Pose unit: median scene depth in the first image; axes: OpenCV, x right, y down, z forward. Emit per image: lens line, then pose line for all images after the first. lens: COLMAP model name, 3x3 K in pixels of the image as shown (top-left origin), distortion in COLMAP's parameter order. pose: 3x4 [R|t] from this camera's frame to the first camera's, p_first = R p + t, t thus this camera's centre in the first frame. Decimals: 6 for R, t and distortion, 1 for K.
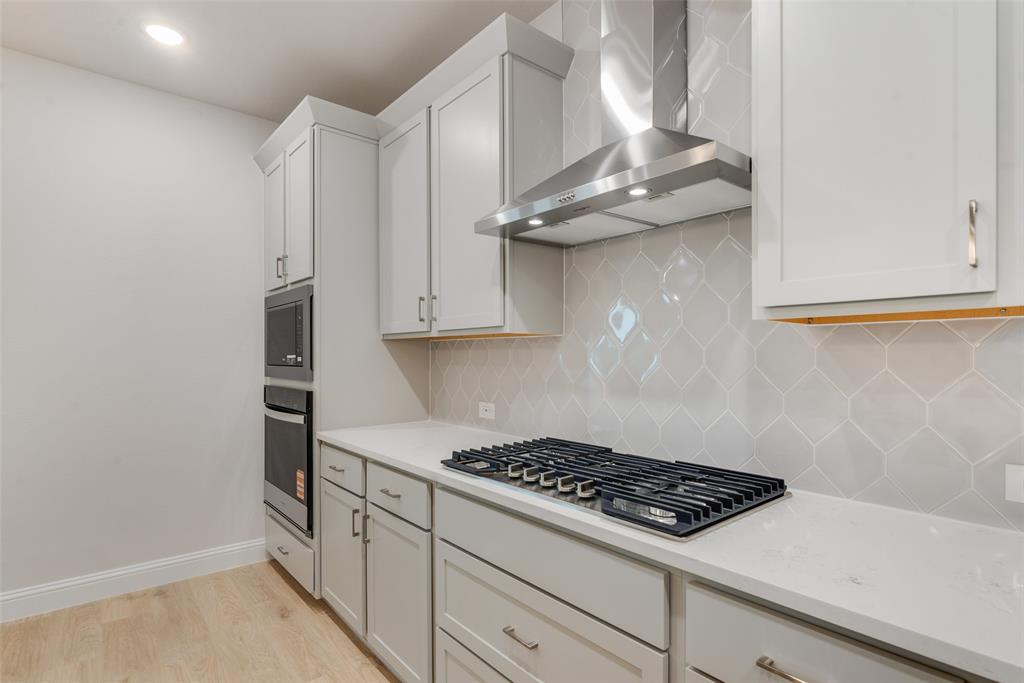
lens RADIAL K [[512.9, 0, 515.2], [0, 512.9, 356.3], [0, 0, 1]] dist [-0.003691, -0.000204]
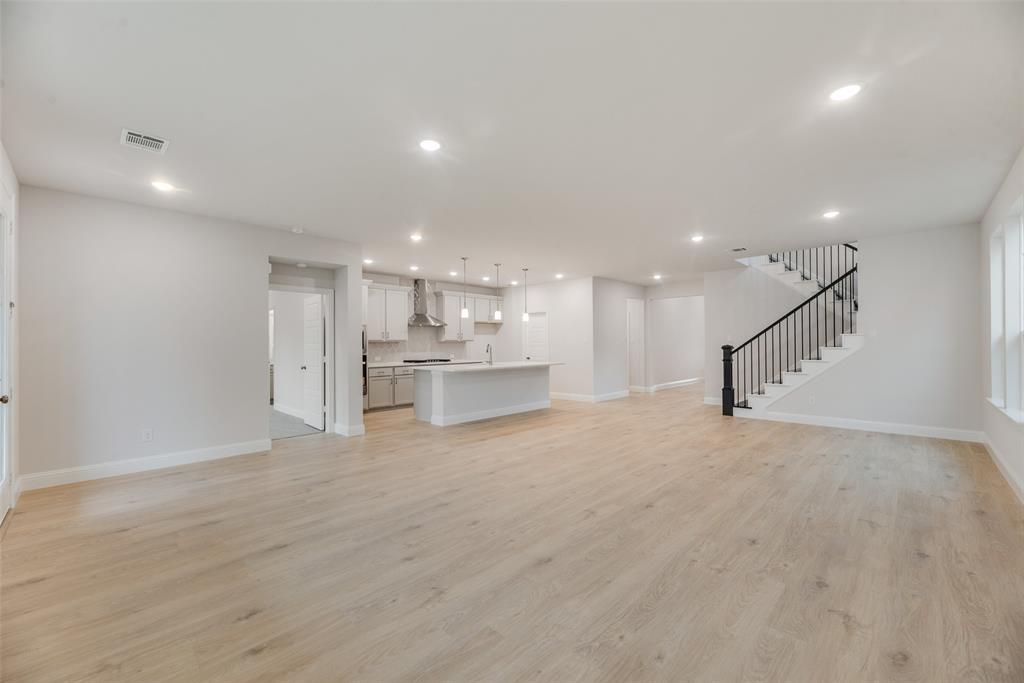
lens RADIAL K [[413.7, 0, 520.5], [0, 413.7, 340.1], [0, 0, 1]] dist [0.001939, 0.000153]
pose [[-0.116582, 0.010528, 0.993125, -3.600950], [0.009409, 0.999911, -0.009496, -0.003827], [-0.993137, 0.008237, -0.116671, 0.229949]]
